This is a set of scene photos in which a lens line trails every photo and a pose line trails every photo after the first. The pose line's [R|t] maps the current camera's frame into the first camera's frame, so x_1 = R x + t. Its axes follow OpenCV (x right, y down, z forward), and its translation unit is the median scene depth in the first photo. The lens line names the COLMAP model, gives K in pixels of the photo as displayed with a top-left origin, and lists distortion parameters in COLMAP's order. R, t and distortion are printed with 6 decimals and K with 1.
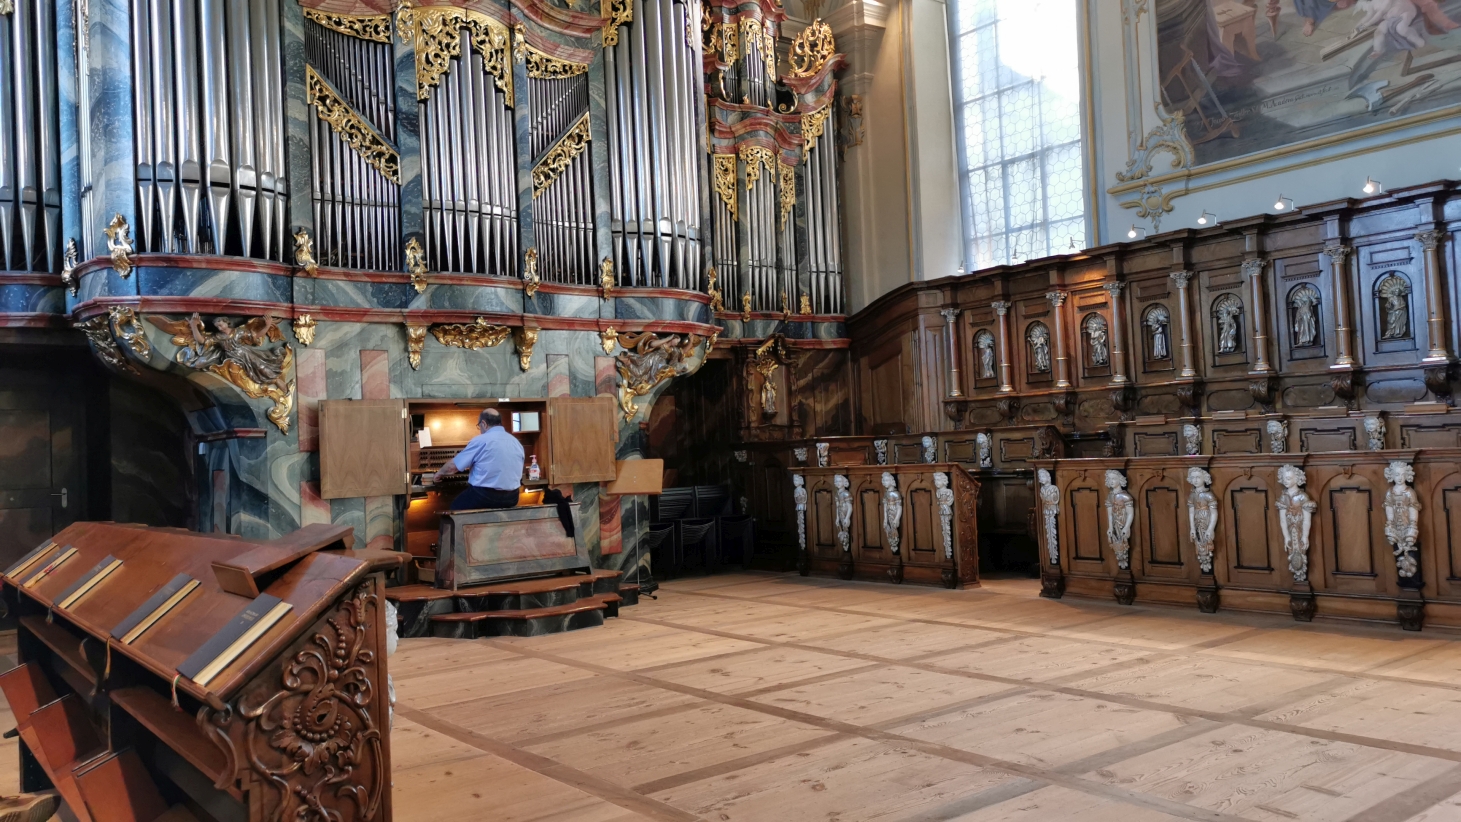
lens RADIAL K [[1156.0, 0, 730.3], [0, 1156.0, 411.1], [0, 0, 1]] dist [-0.001097, 0.001919]
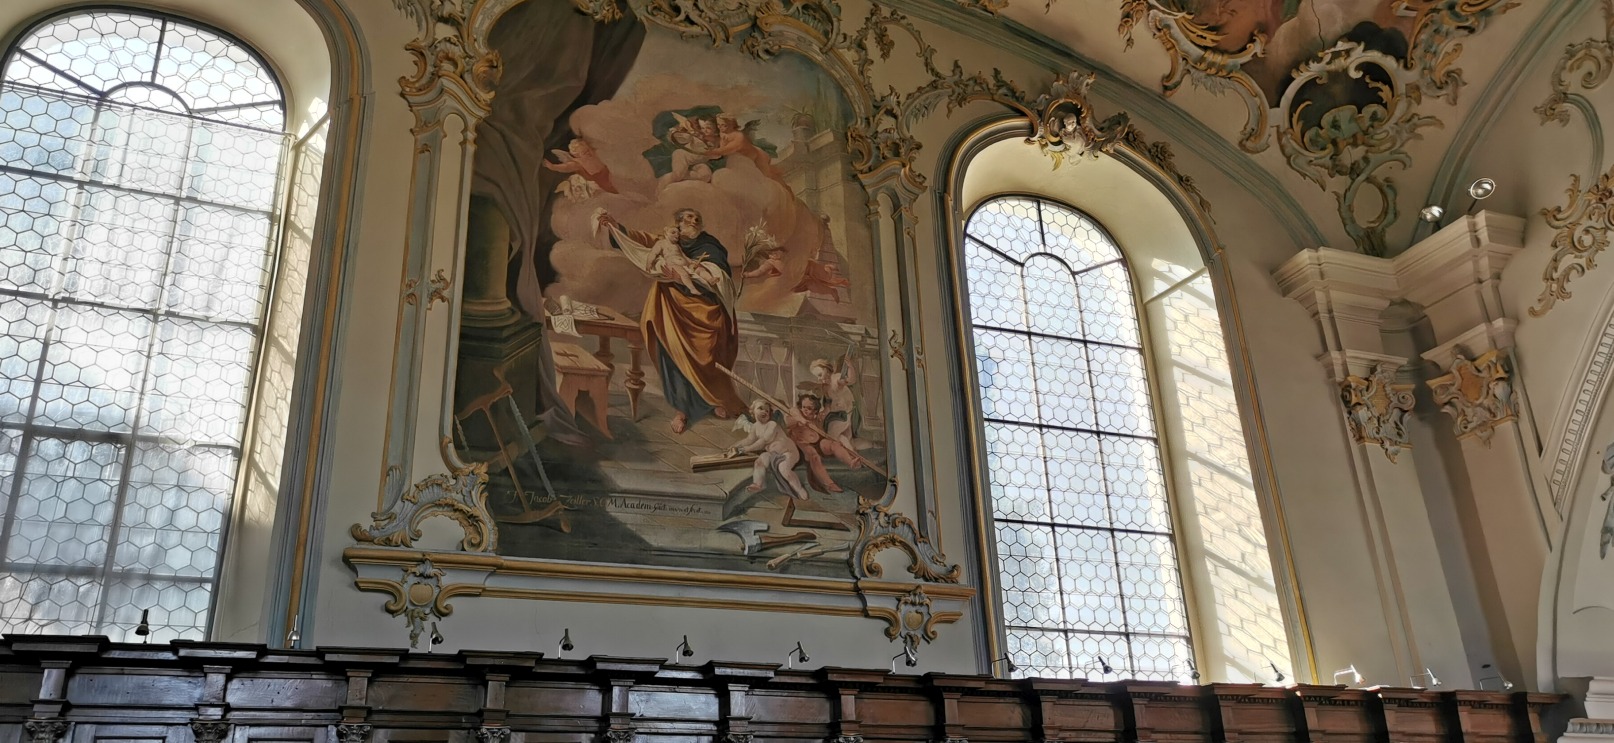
lens RADIAL K [[1238.2, 0, 804.2], [0, 1238.2, 373.1], [0, 0, 1]] dist [-0.003986, -0.000668]
pose [[0.273801, 0.413765, 0.868235, -0.181723], [-0.014252, 0.904378, -0.426494, -0.018599], [-0.961681, 0.104401, 0.253517, 0.686804]]
